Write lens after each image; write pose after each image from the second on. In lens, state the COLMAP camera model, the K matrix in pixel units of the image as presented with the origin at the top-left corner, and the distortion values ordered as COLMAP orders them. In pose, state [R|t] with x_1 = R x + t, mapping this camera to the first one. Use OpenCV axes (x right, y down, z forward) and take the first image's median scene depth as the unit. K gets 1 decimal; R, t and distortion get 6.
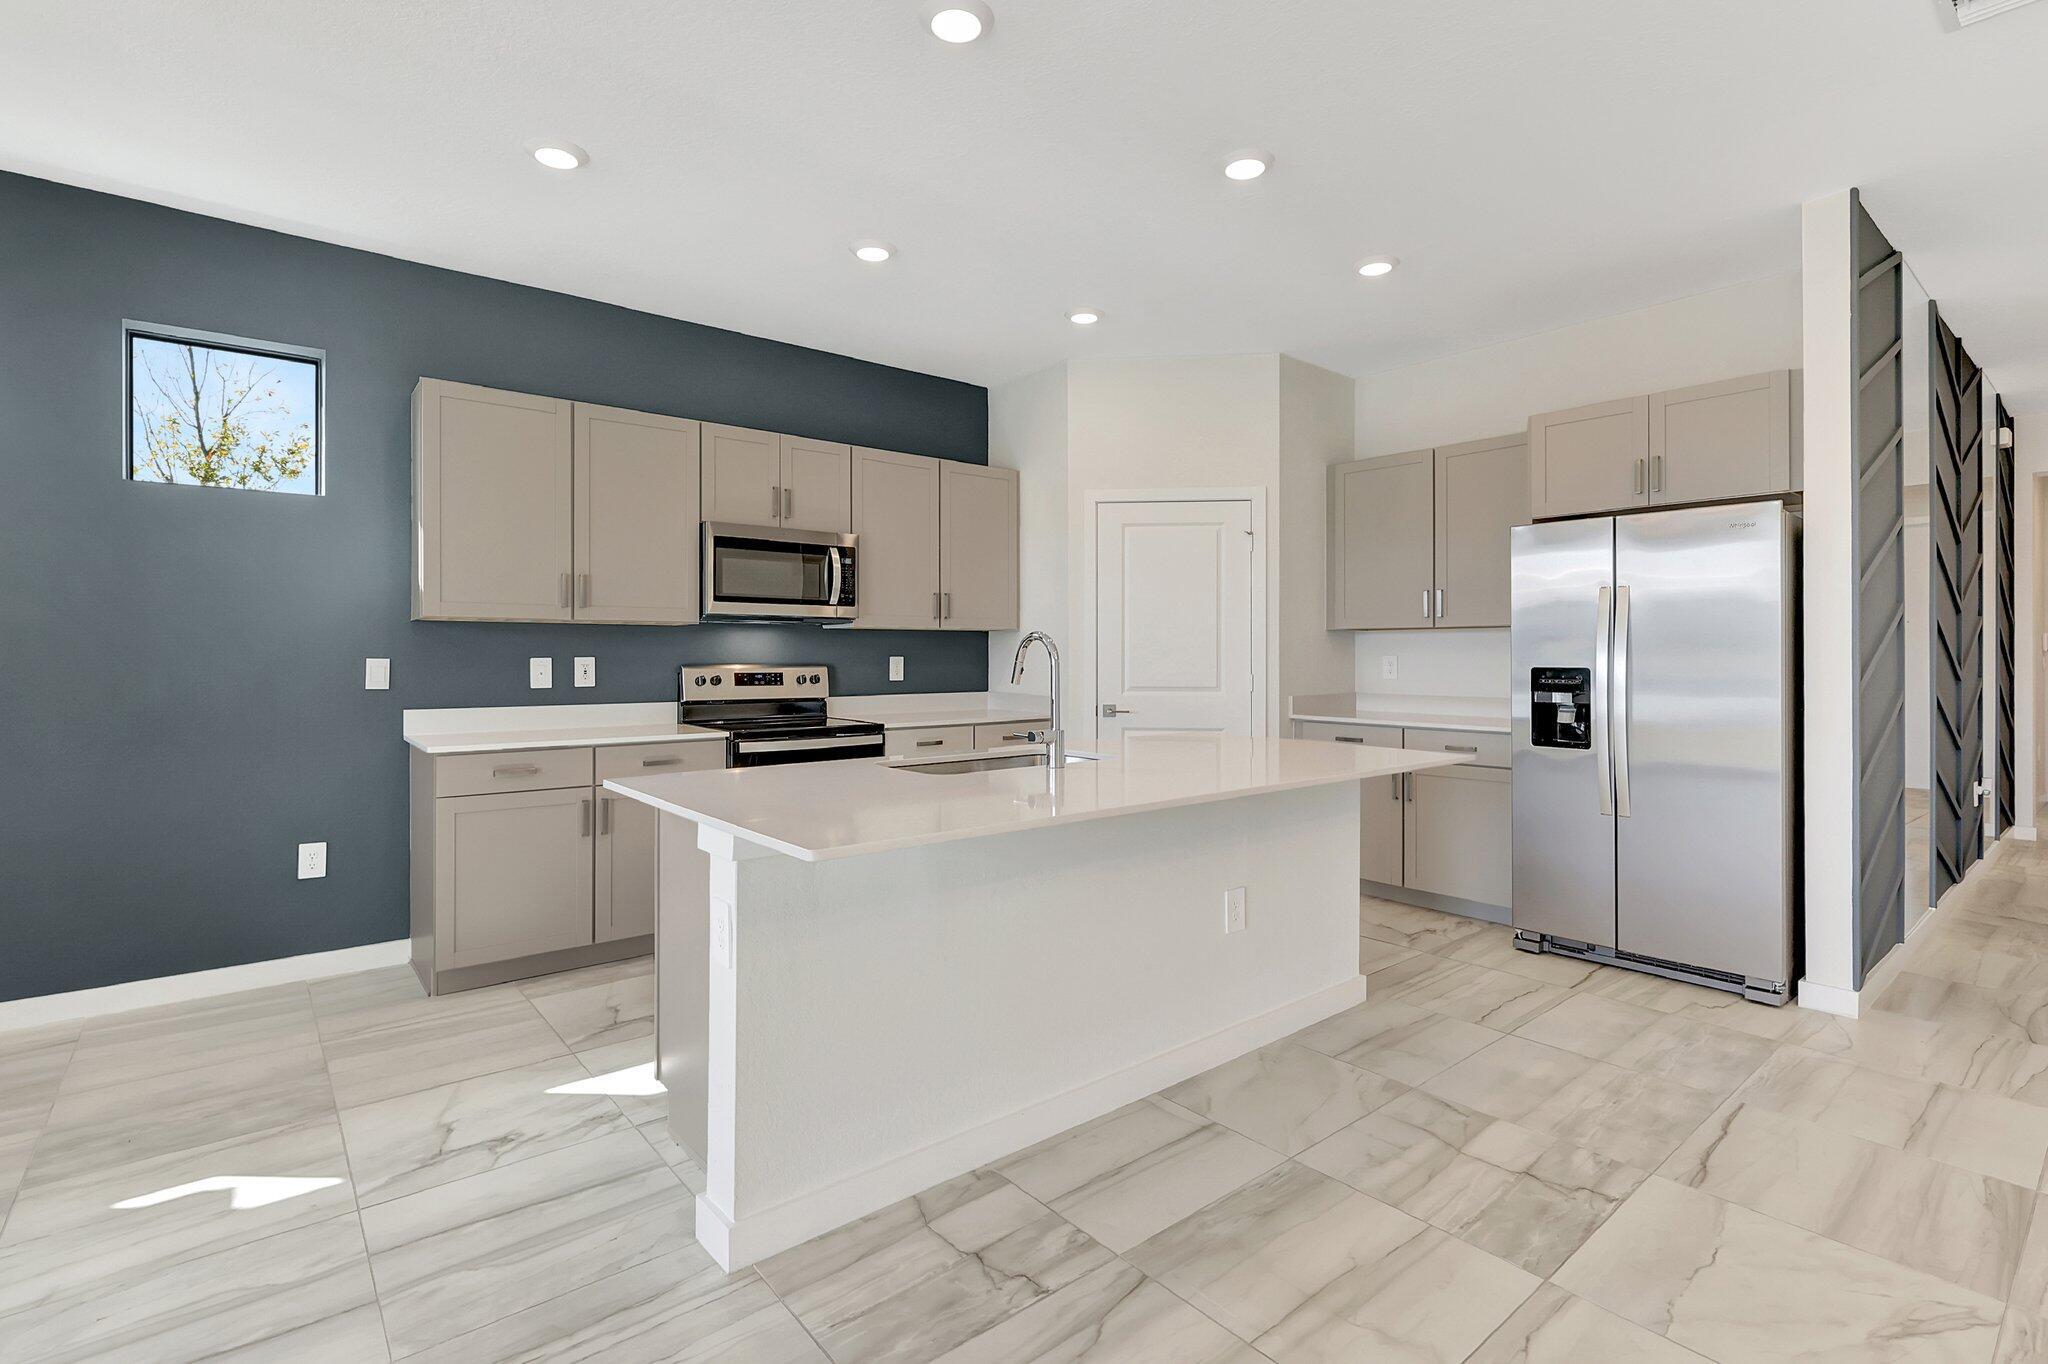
lens RADIAL K [[956.9, 0, 1036.8], [0, 956.9, 652.4], [0, 0, 1]] dist [-0.004189, 0.002058]
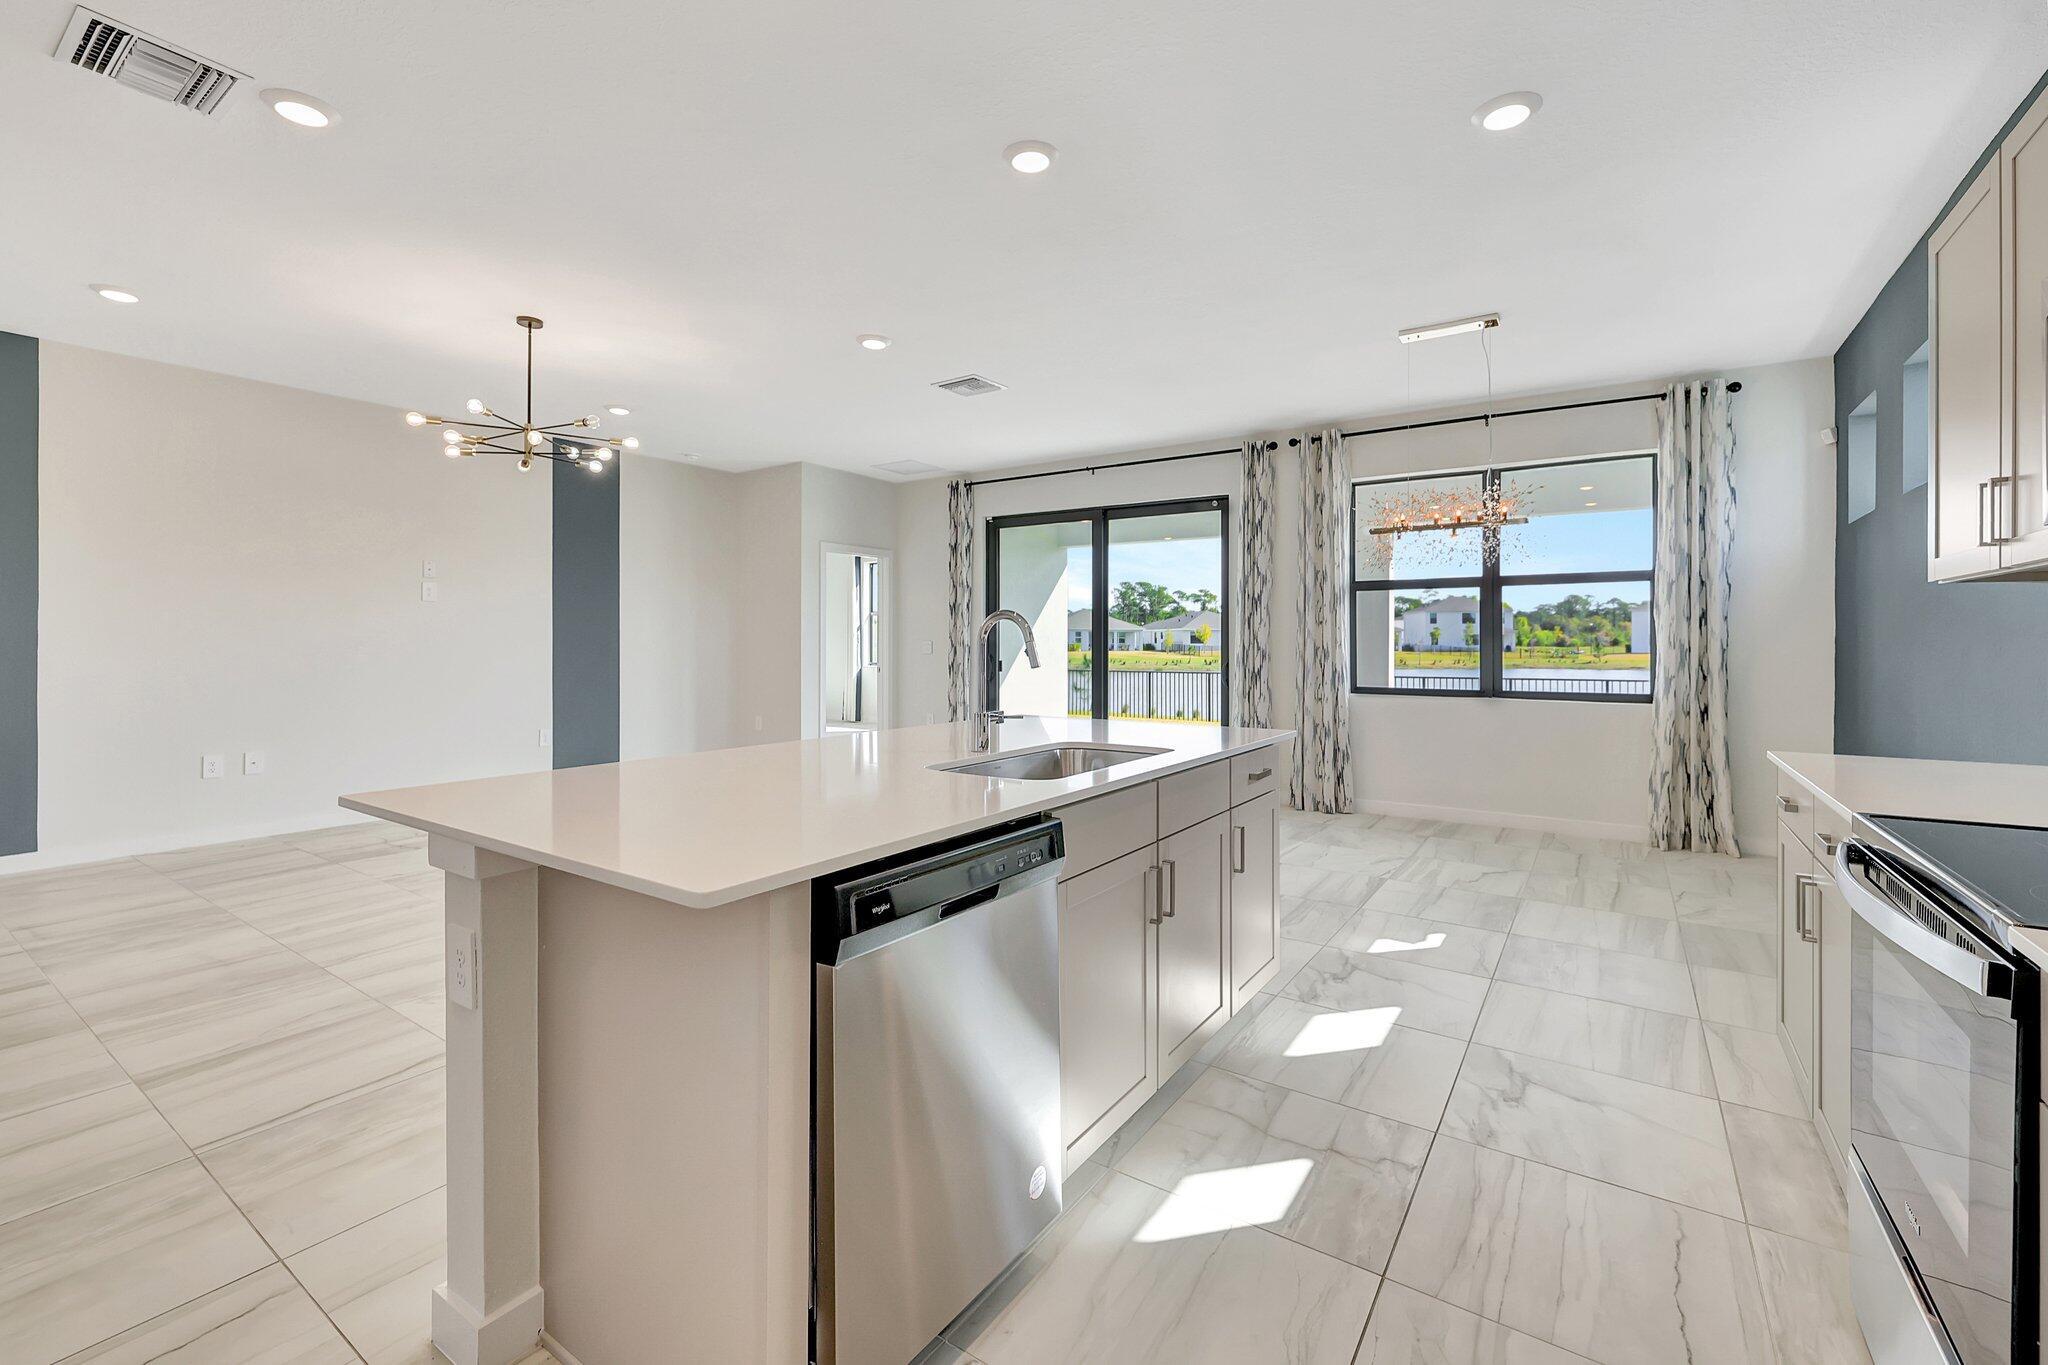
lens RADIAL K [[866.5, 0, 1020.2], [0, 866.5, 637.9], [0, 0, 1]] dist [-0.002270, 0.000468]
pose [[-0.963580, -0.002932, -0.267406, 0.156714], [-0.001334, 0.999980, -0.006160, 0.007921], [0.267419, -0.005579, -0.963564, 1.354900]]
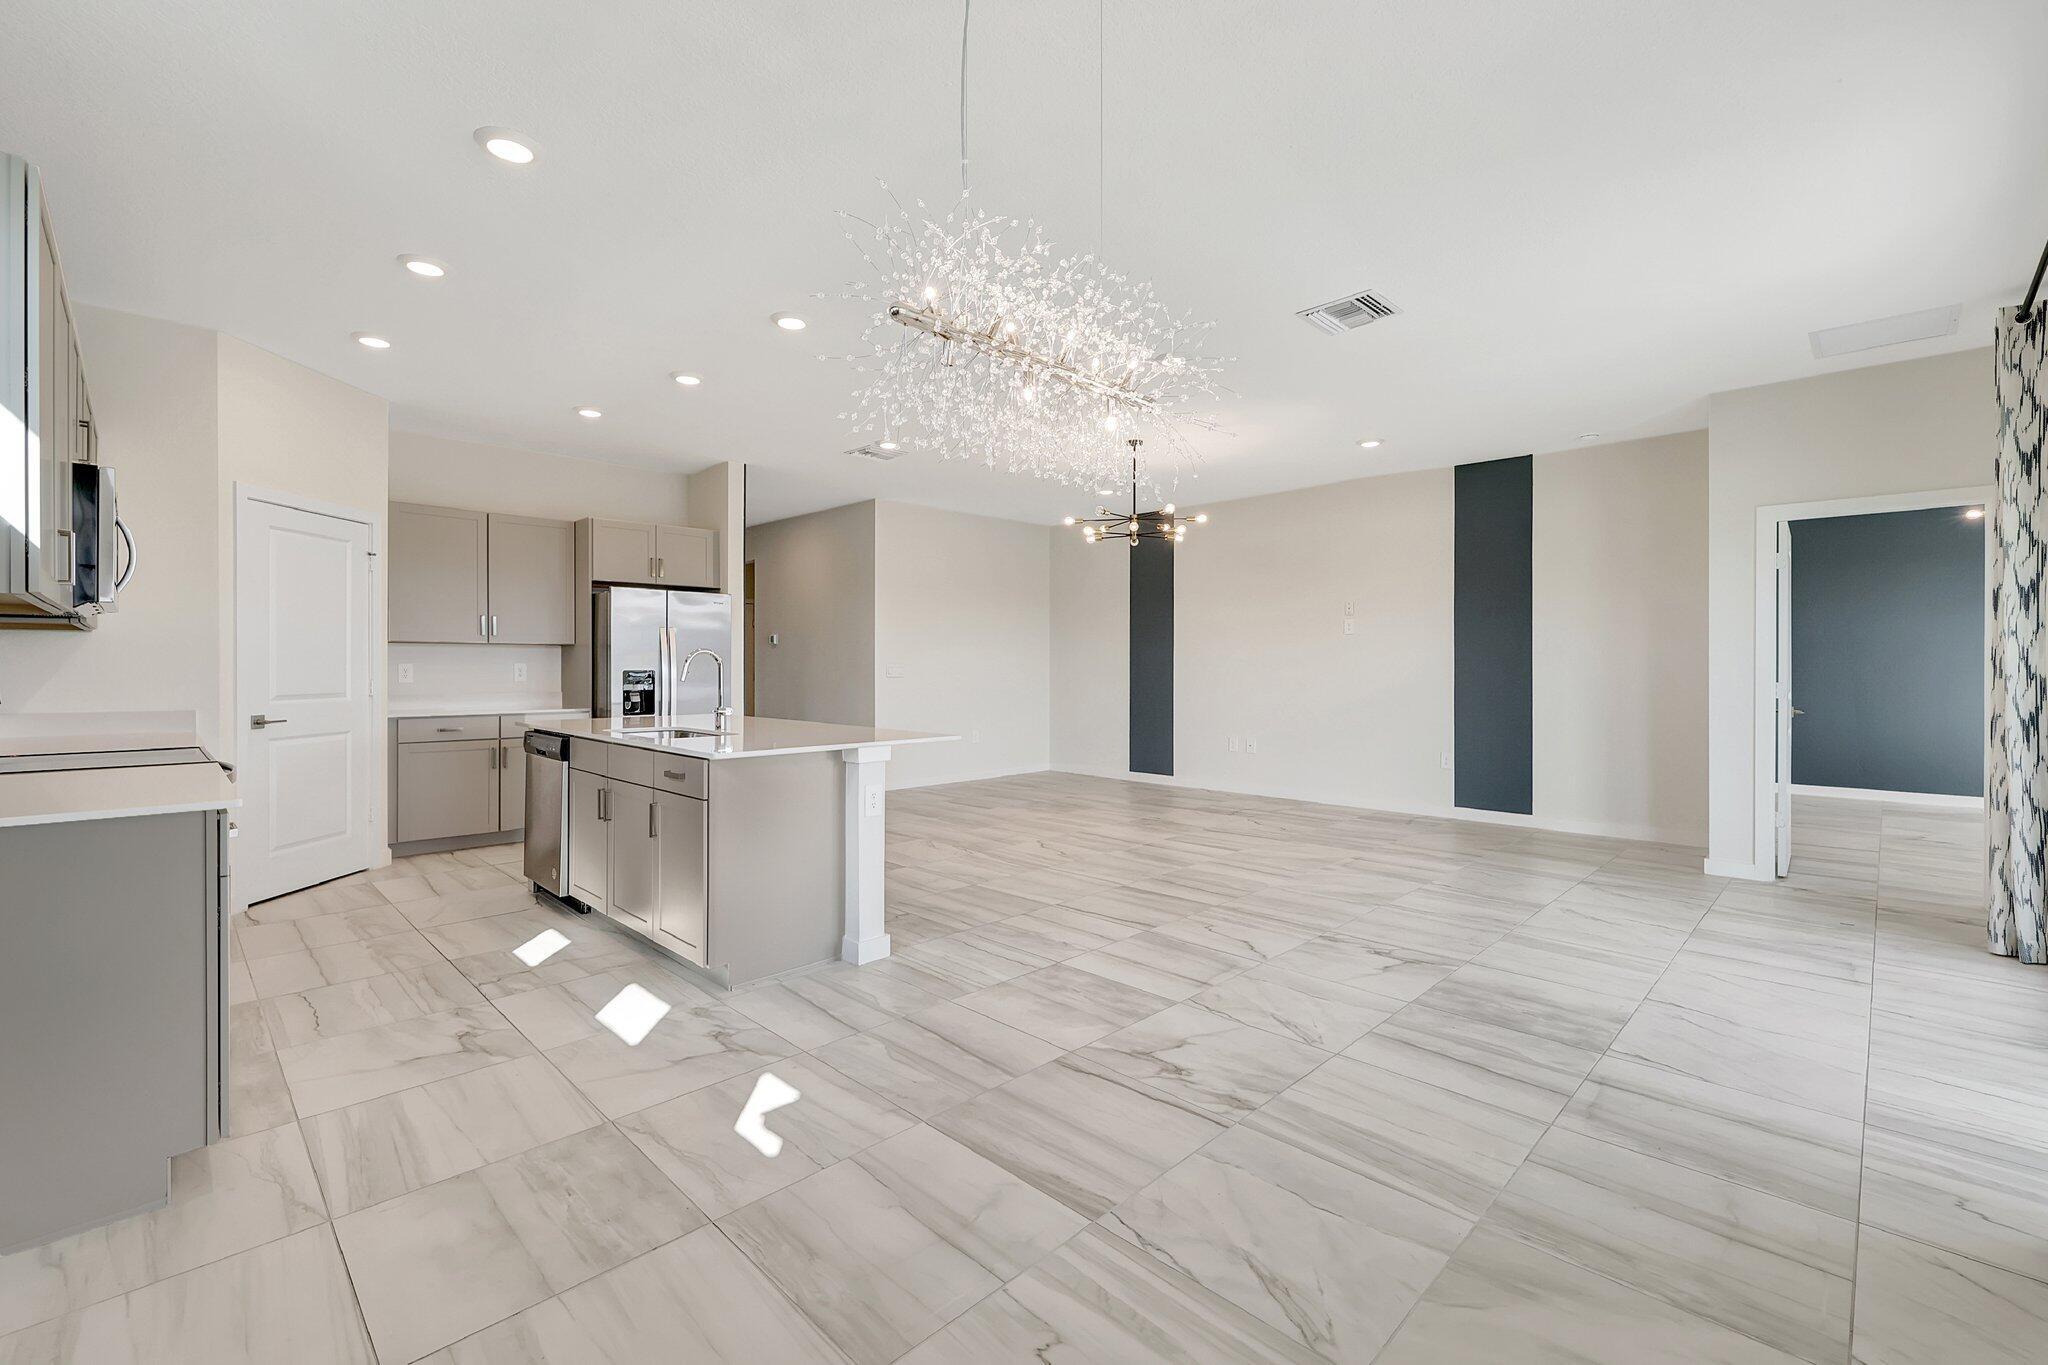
lens RADIAL K [[866.5, 0, 1017.8], [0, 866.5, 669.6], [0, 0, 1]] dist [-0.002270, 0.000468]
pose [[-0.087814, -0.006049, 0.996119, -1.130782], [-0.002696, 0.999979, 0.005835, 0.002960], [-0.996133, -0.002174, -0.087829, 0.446687]]
